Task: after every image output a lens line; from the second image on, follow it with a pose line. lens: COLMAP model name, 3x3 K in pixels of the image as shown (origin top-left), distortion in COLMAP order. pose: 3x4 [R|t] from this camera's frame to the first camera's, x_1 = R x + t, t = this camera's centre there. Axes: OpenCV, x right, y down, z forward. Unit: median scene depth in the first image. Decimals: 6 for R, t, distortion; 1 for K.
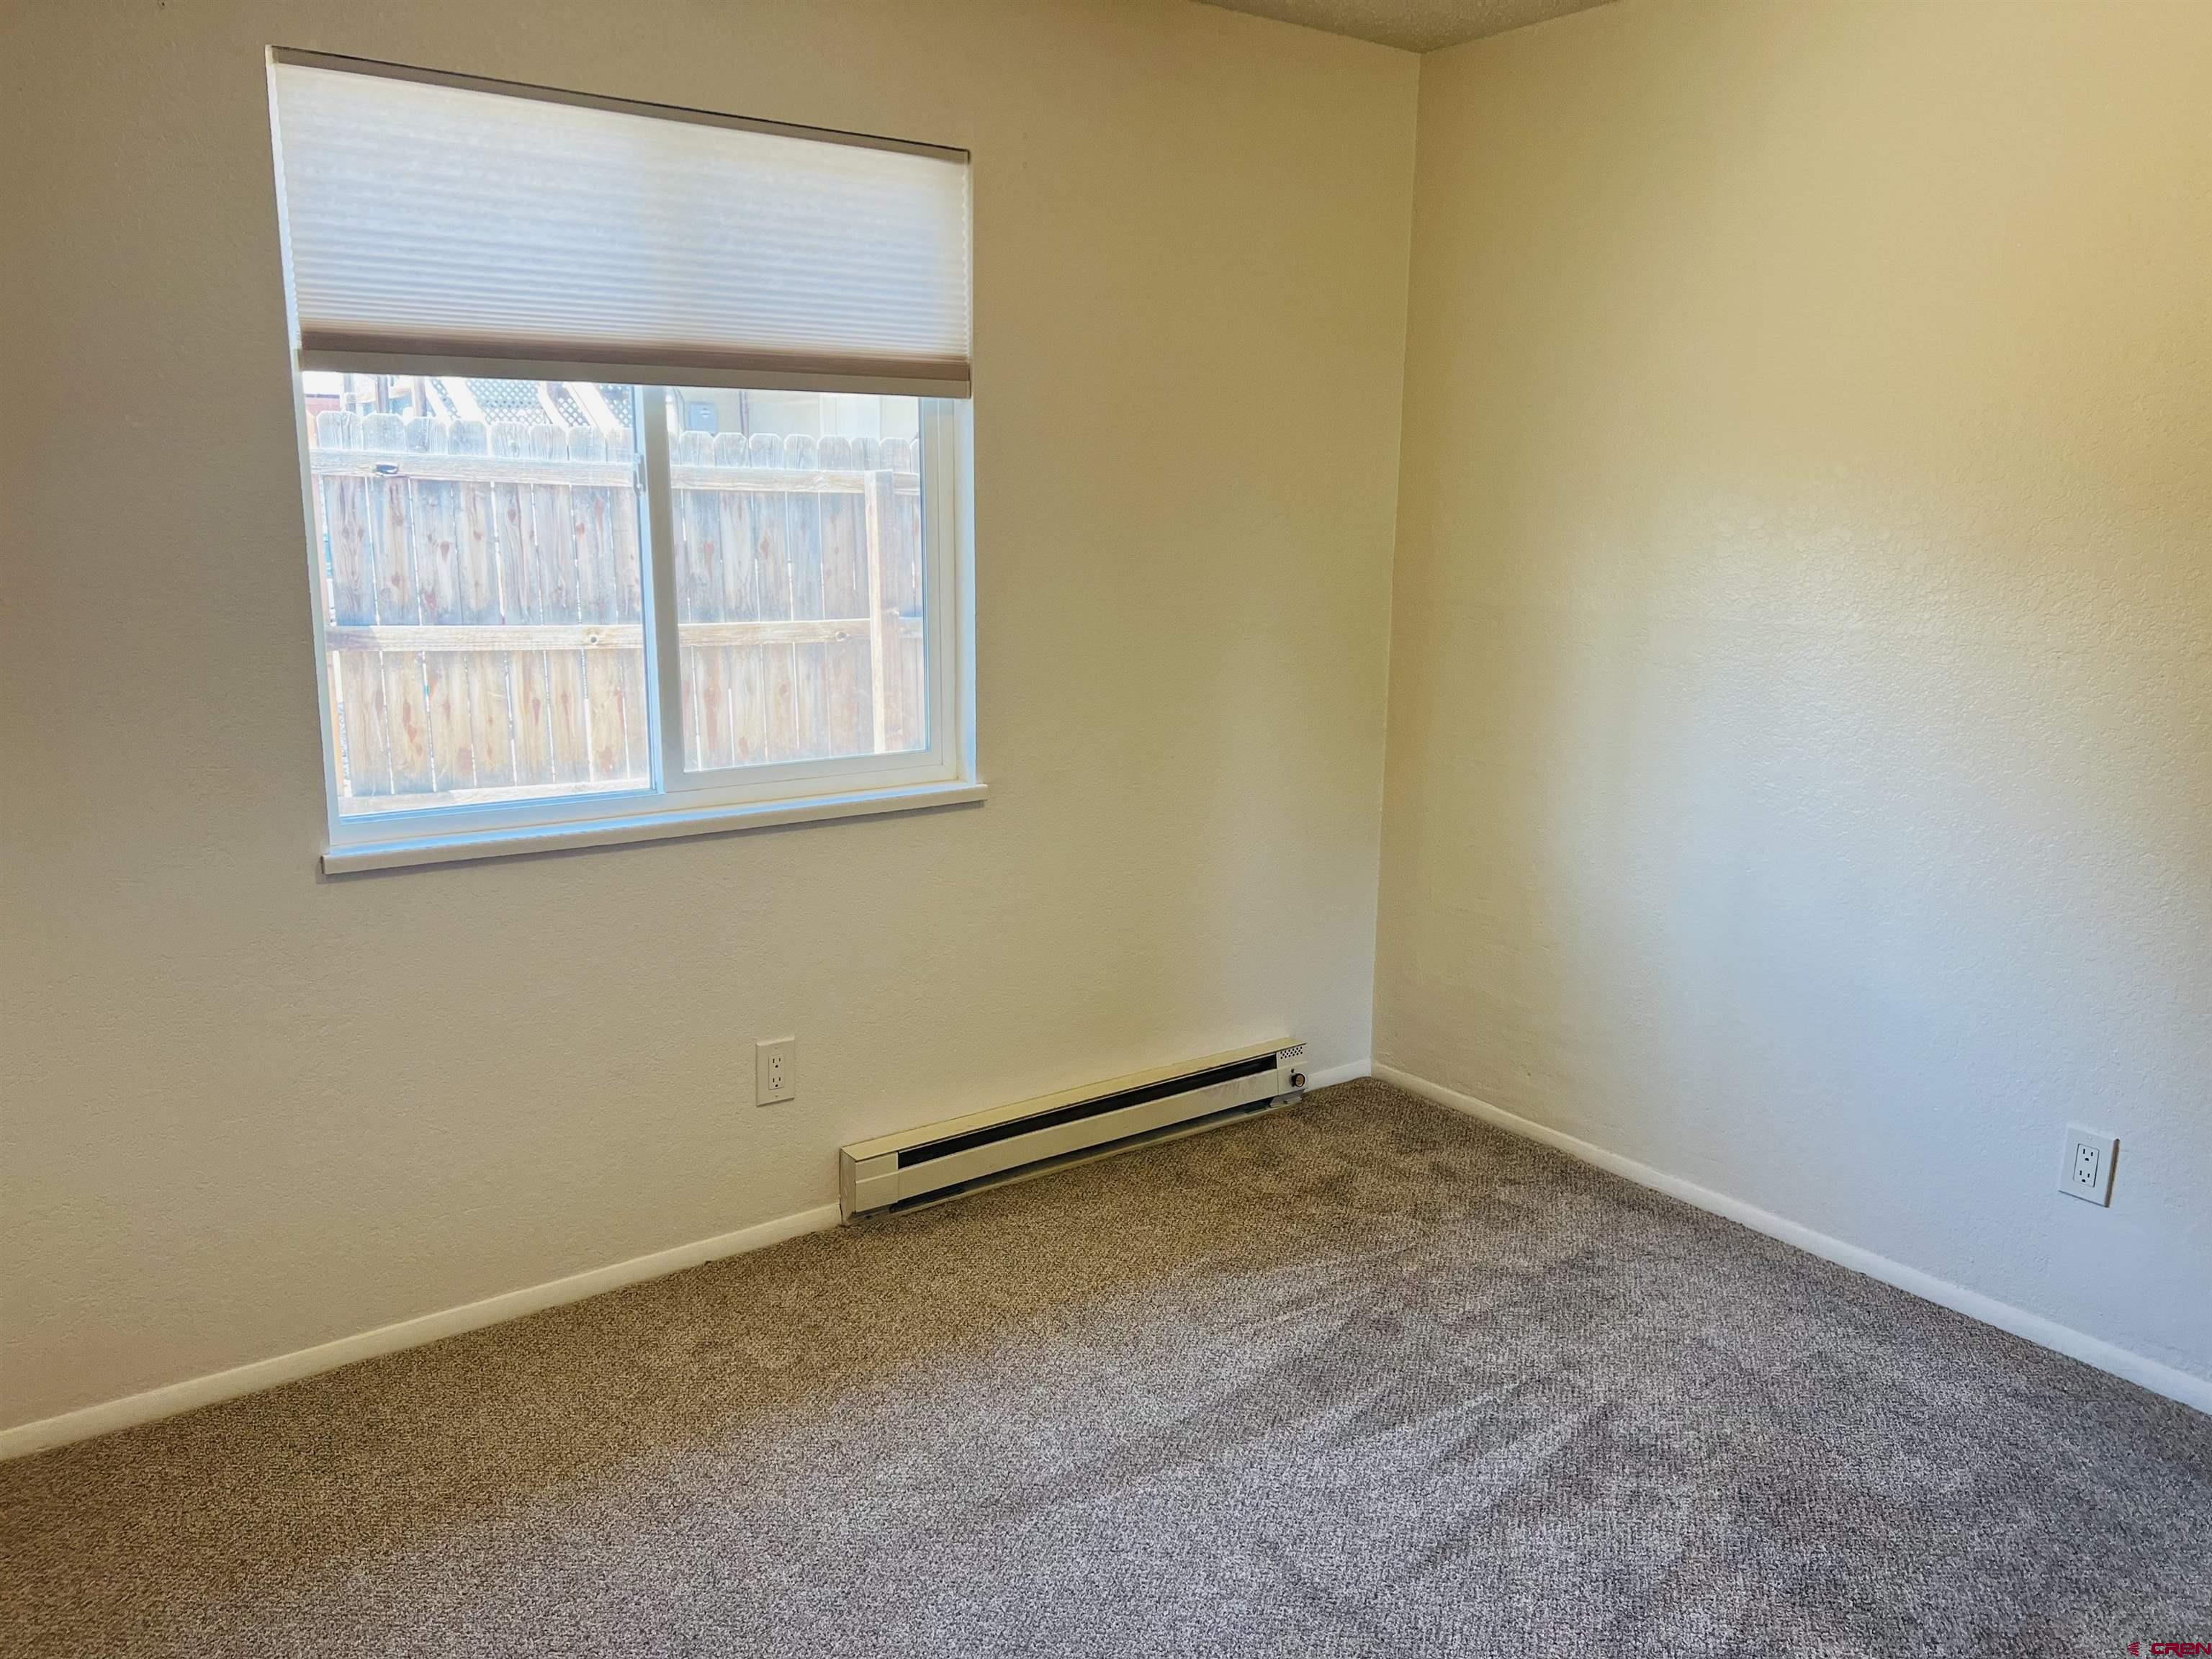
lens RADIAL K [[1670.5, 0, 1092.8], [0, 1670.5, 841.2], [0, 0, 1]] dist [0.074318, -0.079326]
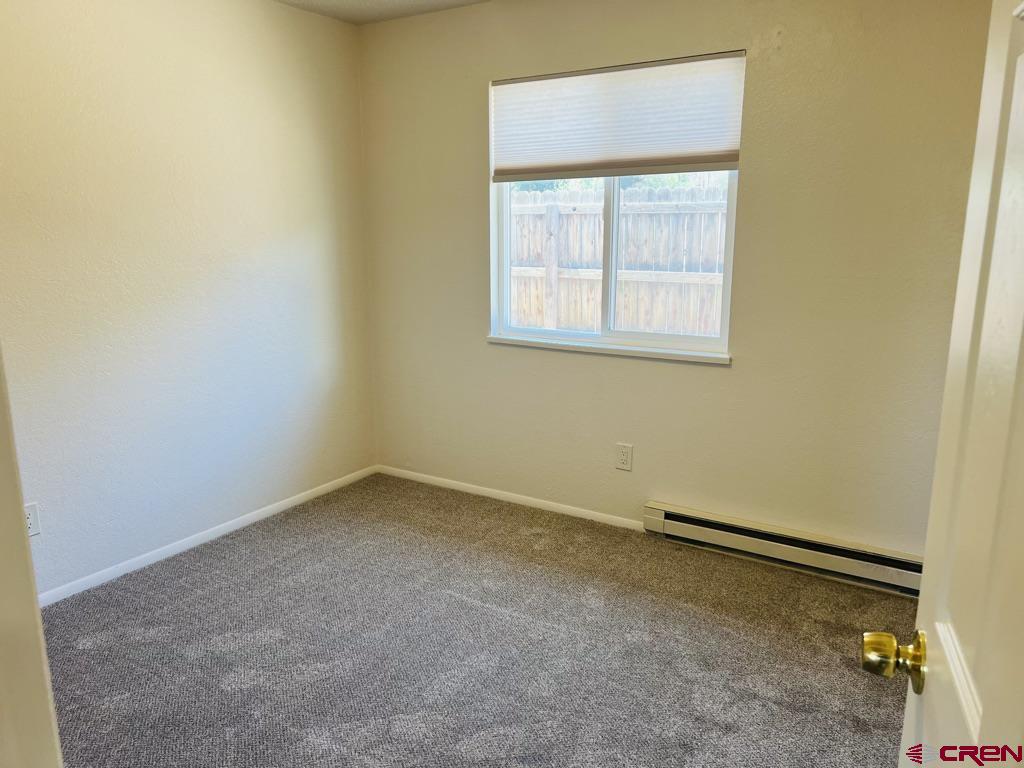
lens RADIAL K [[773.3, 0, 505.9], [0, 773.3, 389.4], [0, 0, 1]] dist [0.074318, -0.079326]
pose [[0.357991, 0.192491, -0.913668, 0.814449], [-0.178905, 0.974531, 0.135215, -0.084862], [0.916425, 0.115054, 0.383310, 0.430337]]
